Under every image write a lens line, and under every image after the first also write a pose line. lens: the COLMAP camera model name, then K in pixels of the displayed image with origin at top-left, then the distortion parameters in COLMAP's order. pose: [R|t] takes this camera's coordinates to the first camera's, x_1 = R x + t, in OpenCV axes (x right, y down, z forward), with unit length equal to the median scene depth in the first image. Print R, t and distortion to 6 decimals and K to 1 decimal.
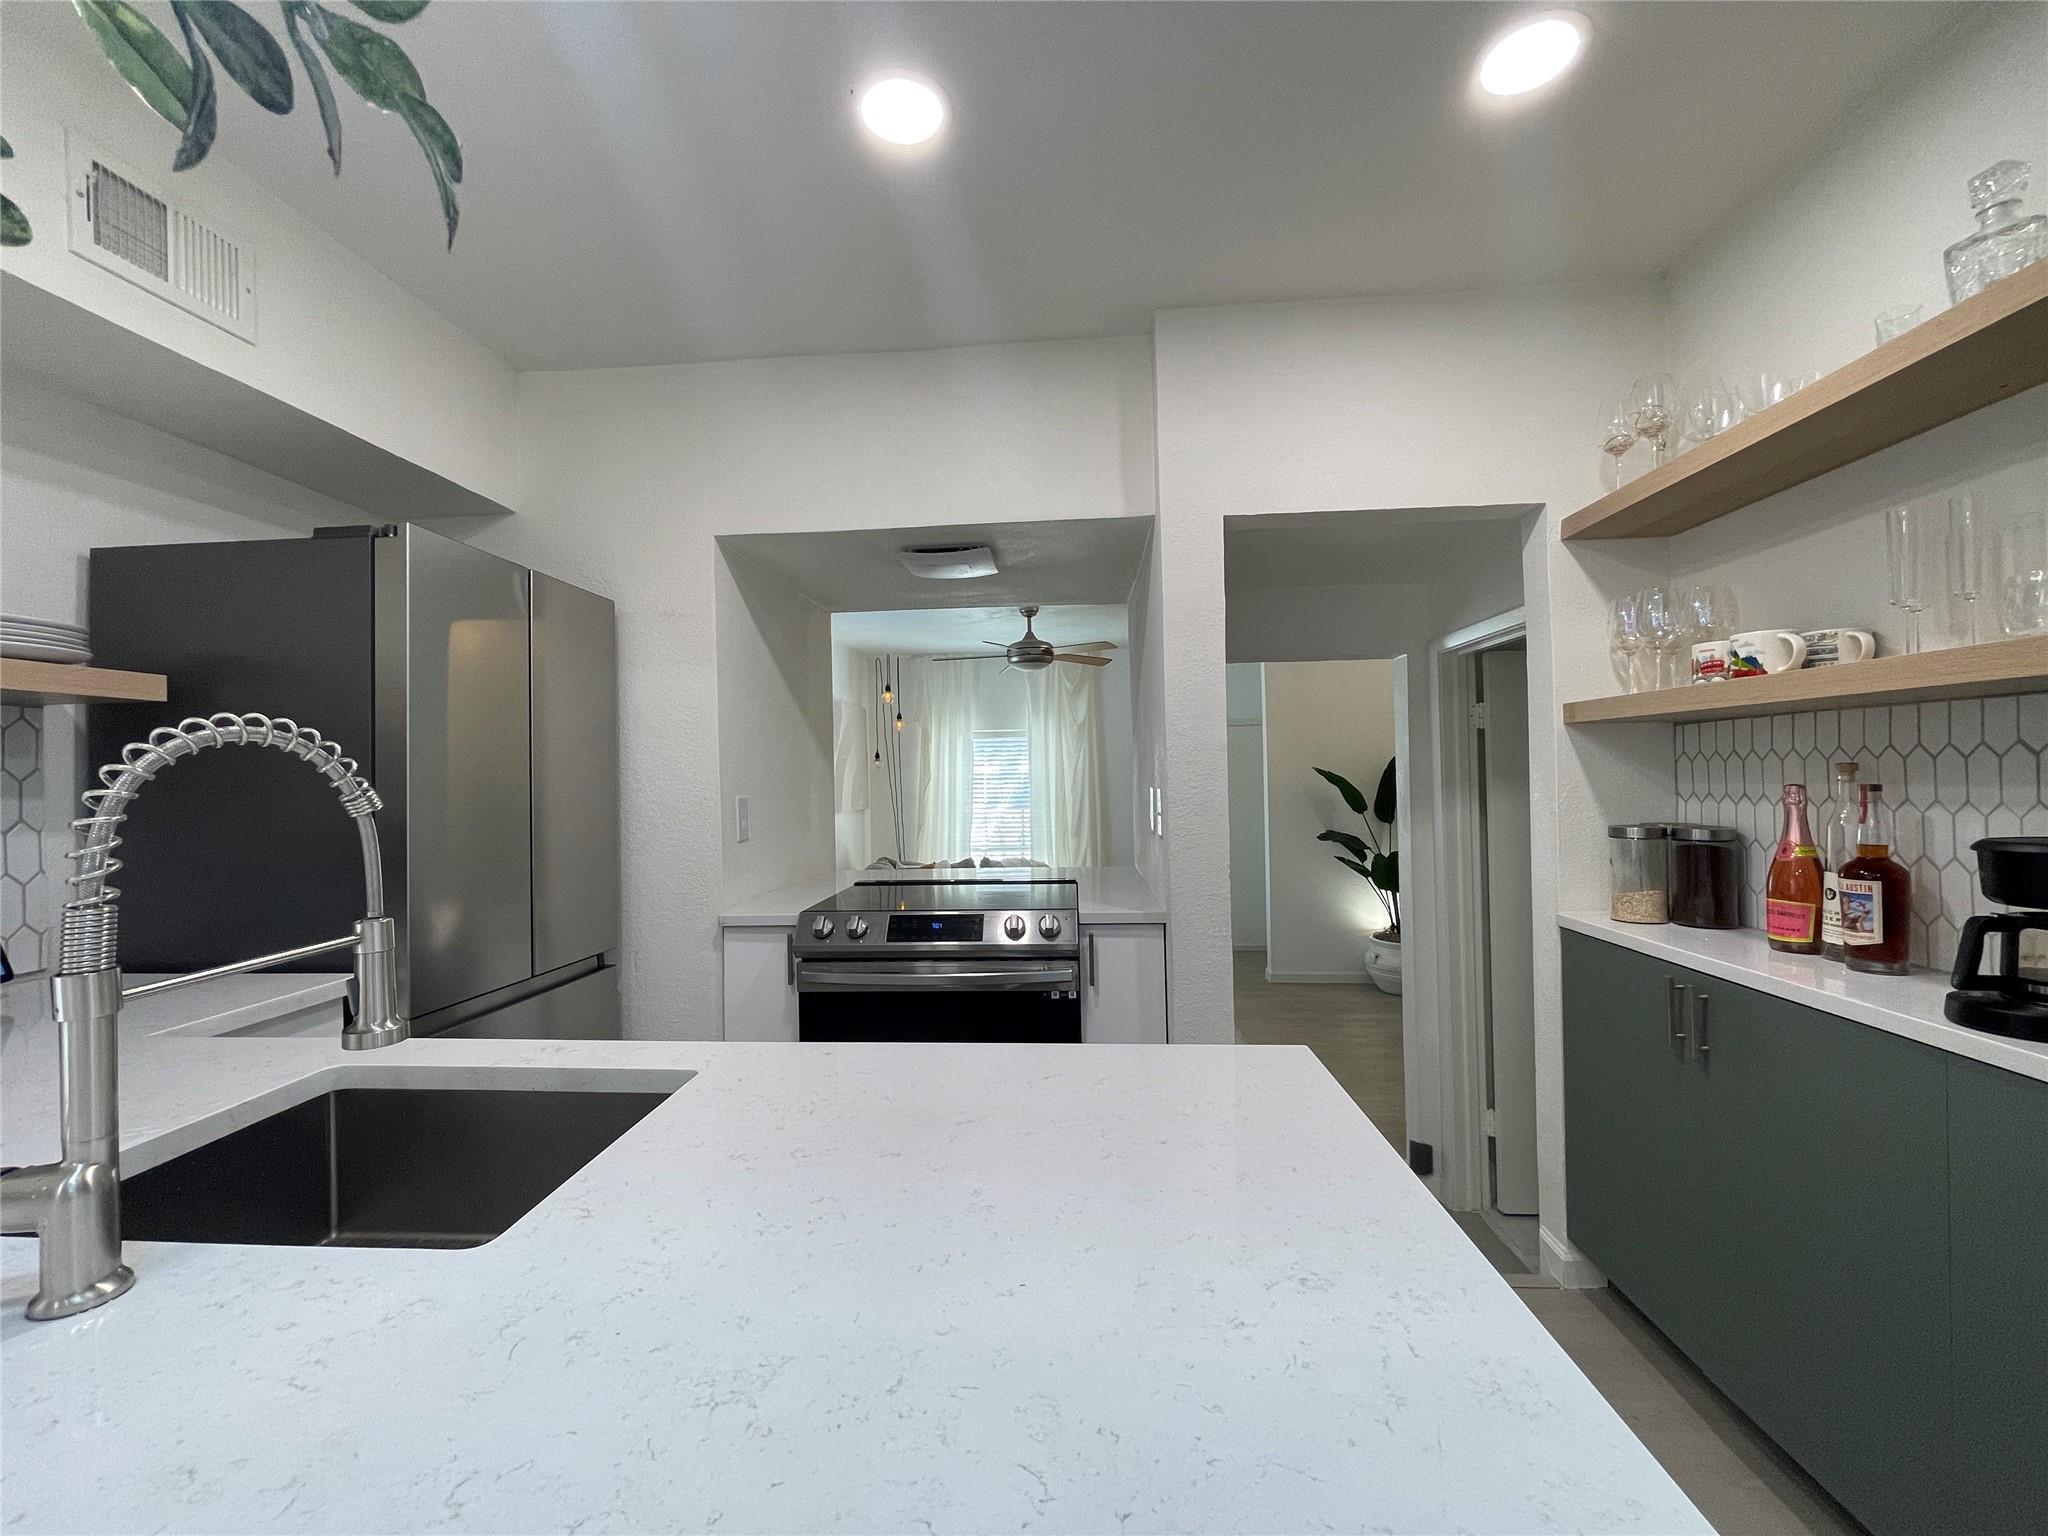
lens RADIAL K [[827.9, 0, 1015.4], [0, 827.9, 767.9], [0, 0, 1]] dist [-0.000735, -0.001038]
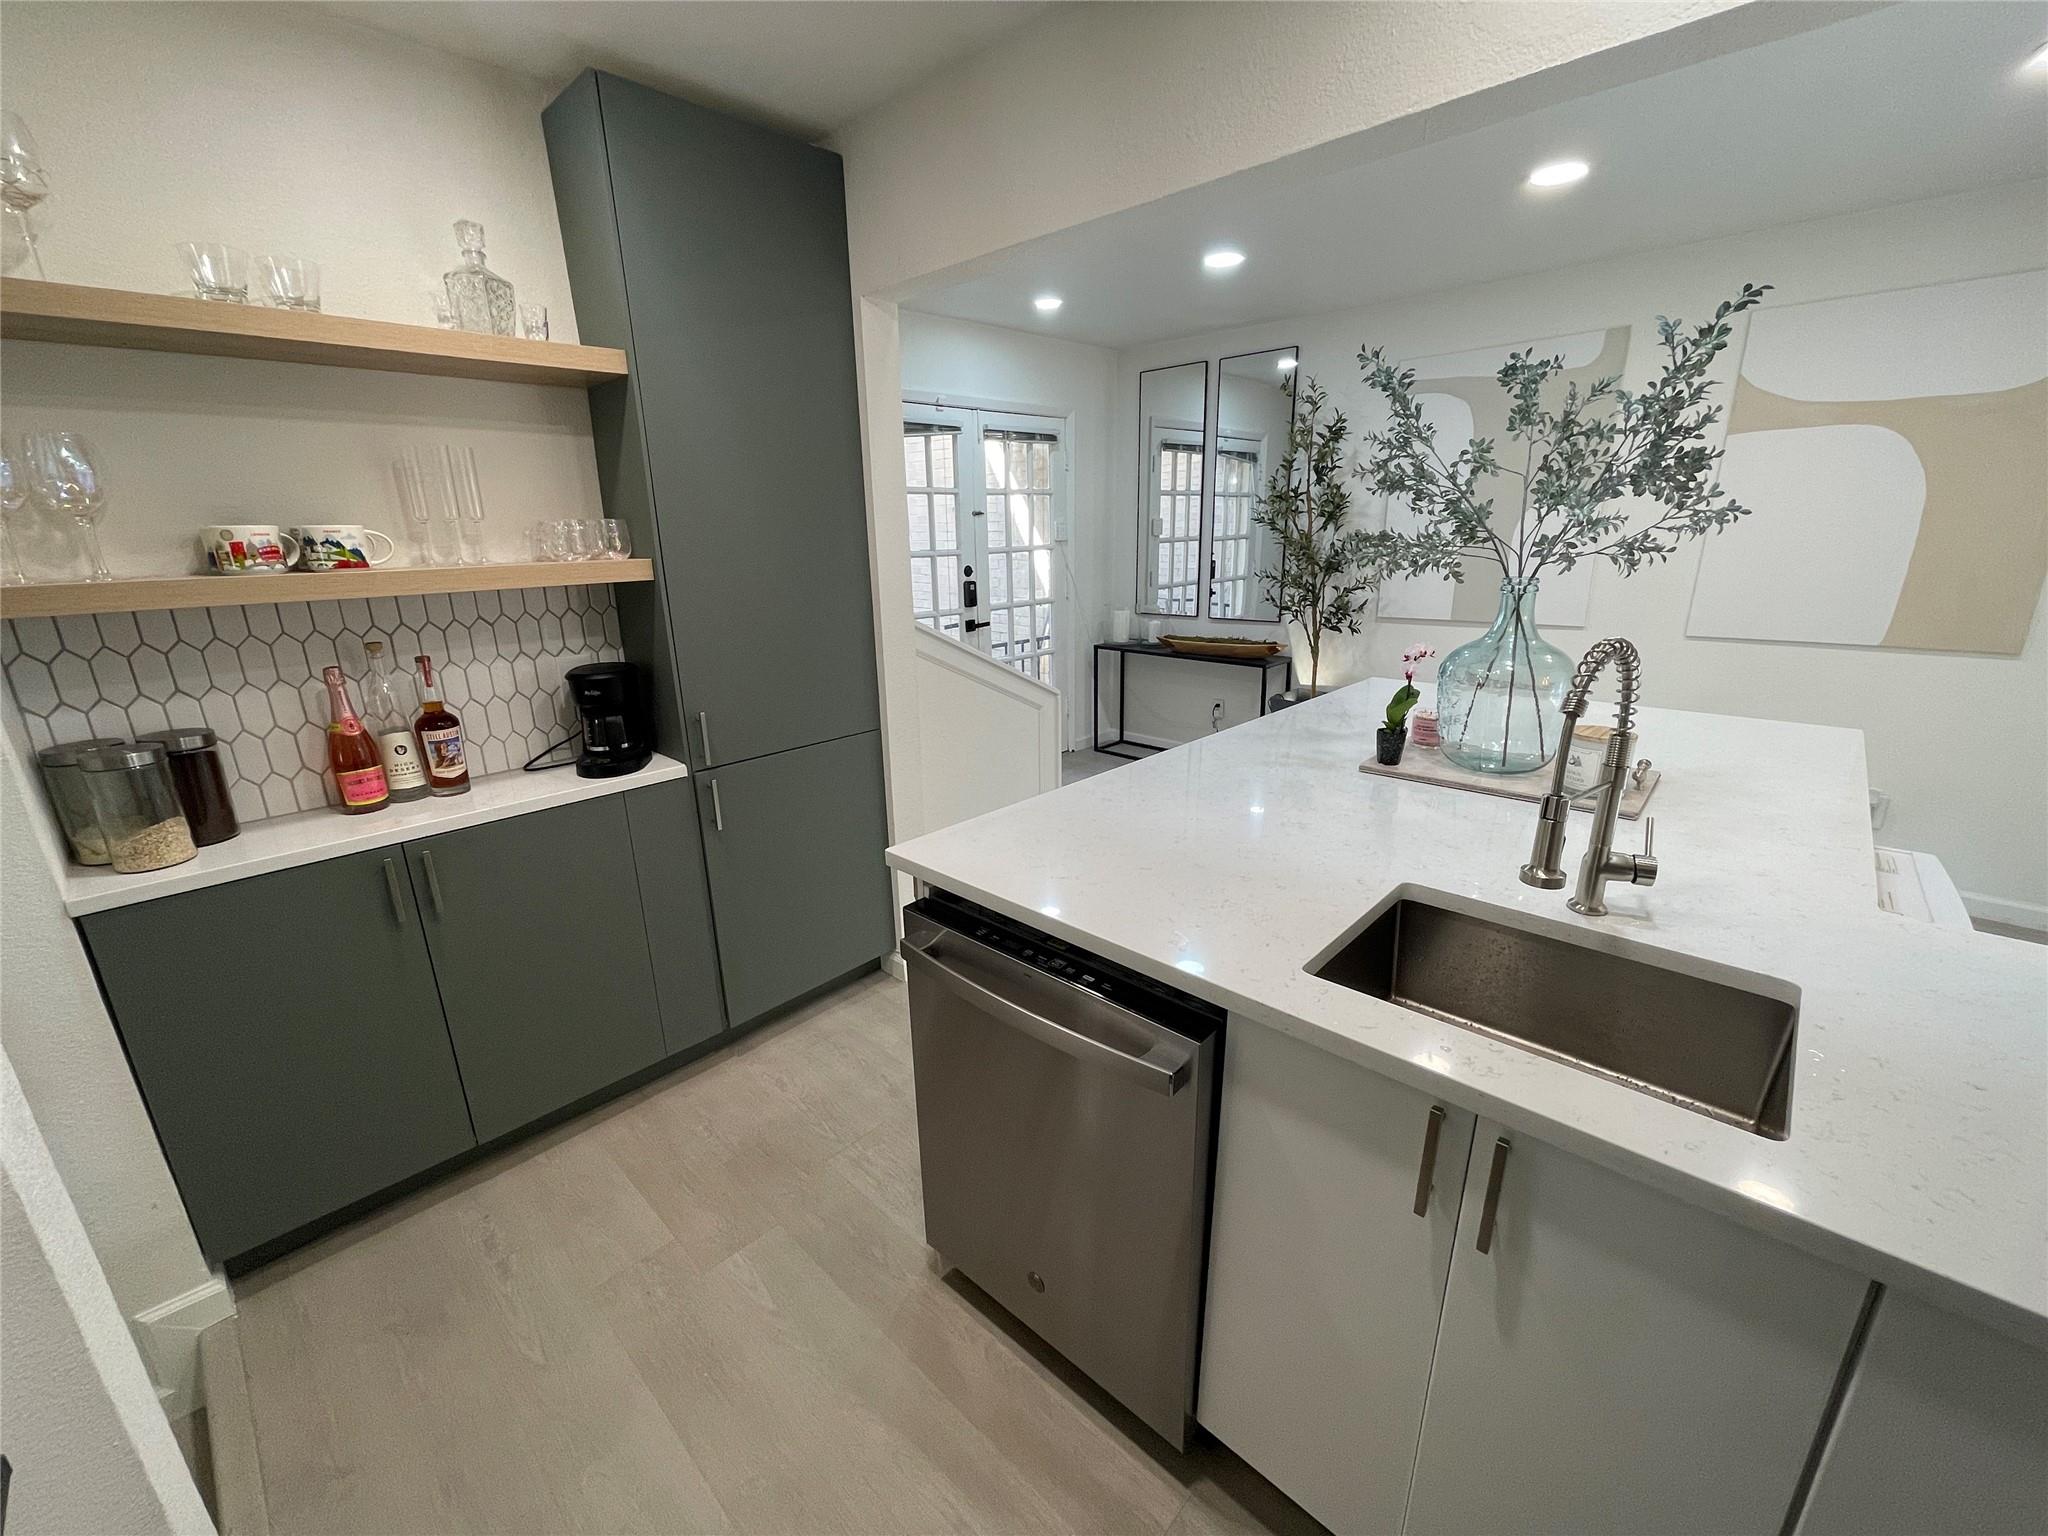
lens RADIAL K [[827.9, 0, 1017.3], [0, 827.9, 770.4], [0, 0, 1]] dist [-0.000735, -0.001038]
pose [[-0.767681, -0.159192, 0.620744, -0.363707], [0.023528, 0.960999, 0.275549, -0.101520], [-0.640400, 0.226138, -0.733996, 0.988081]]
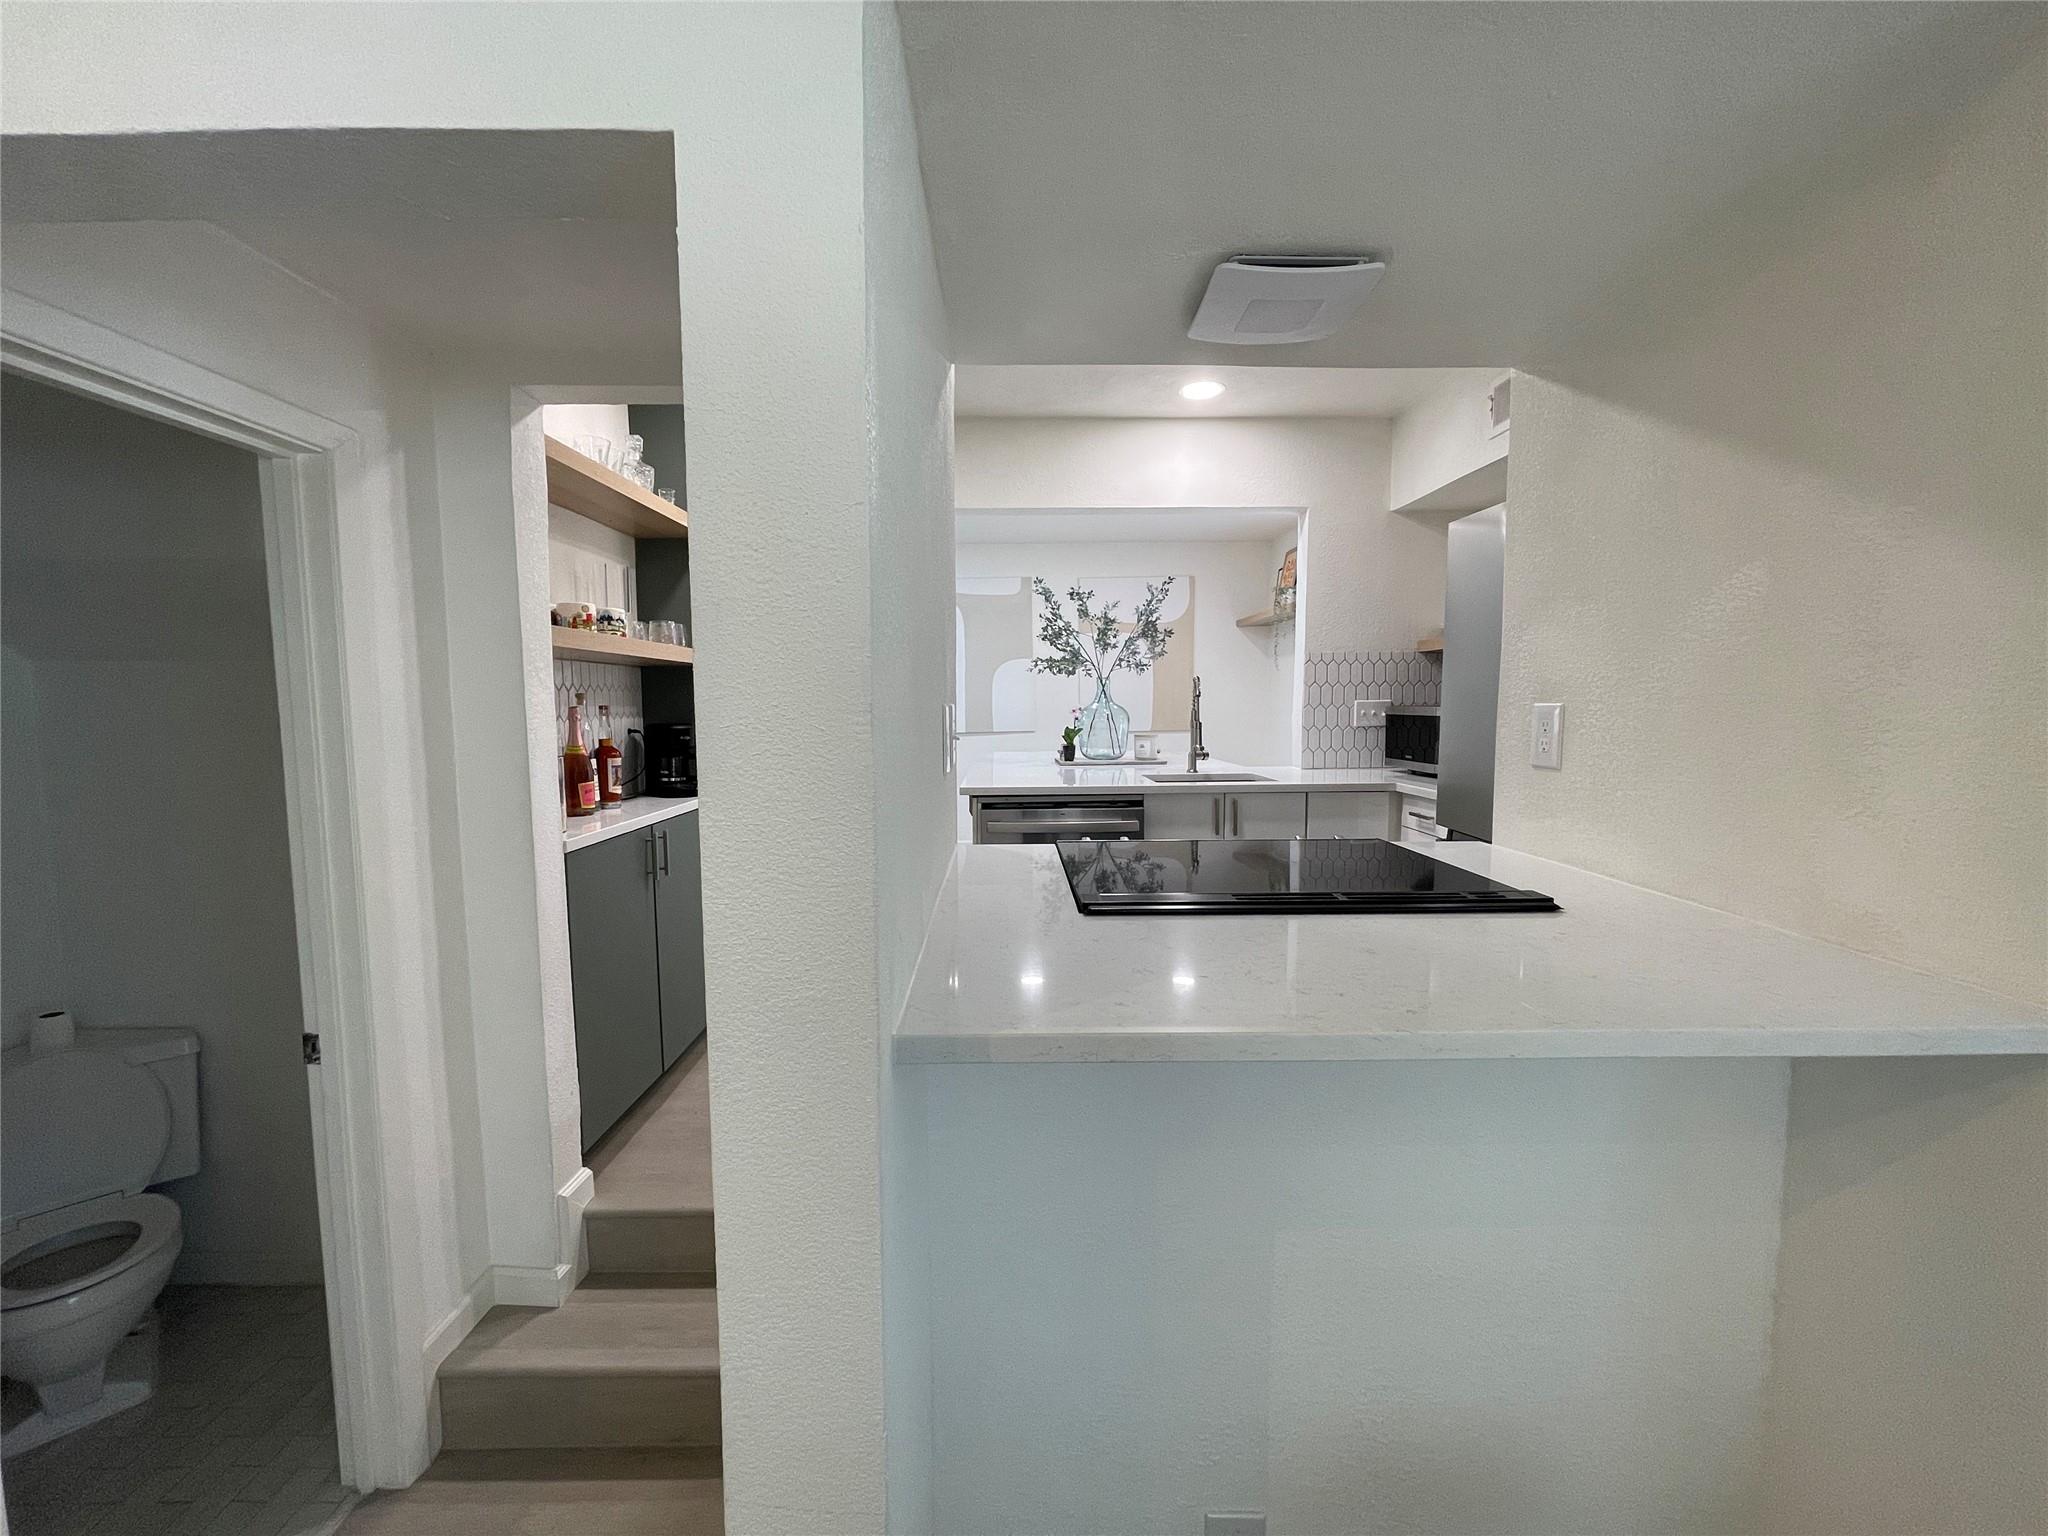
lens RADIAL K [[827.9, 0, 1015.3], [0, 827.9, 766.2], [0, 0, 1]] dist [-0.000735, -0.001038]
pose [[-0.996567, 0.027146, -0.078216, 0.215385], [0.021701, 0.997336, 0.069647, 0.035983], [0.079899, 0.067710, -0.994501, 2.067083]]
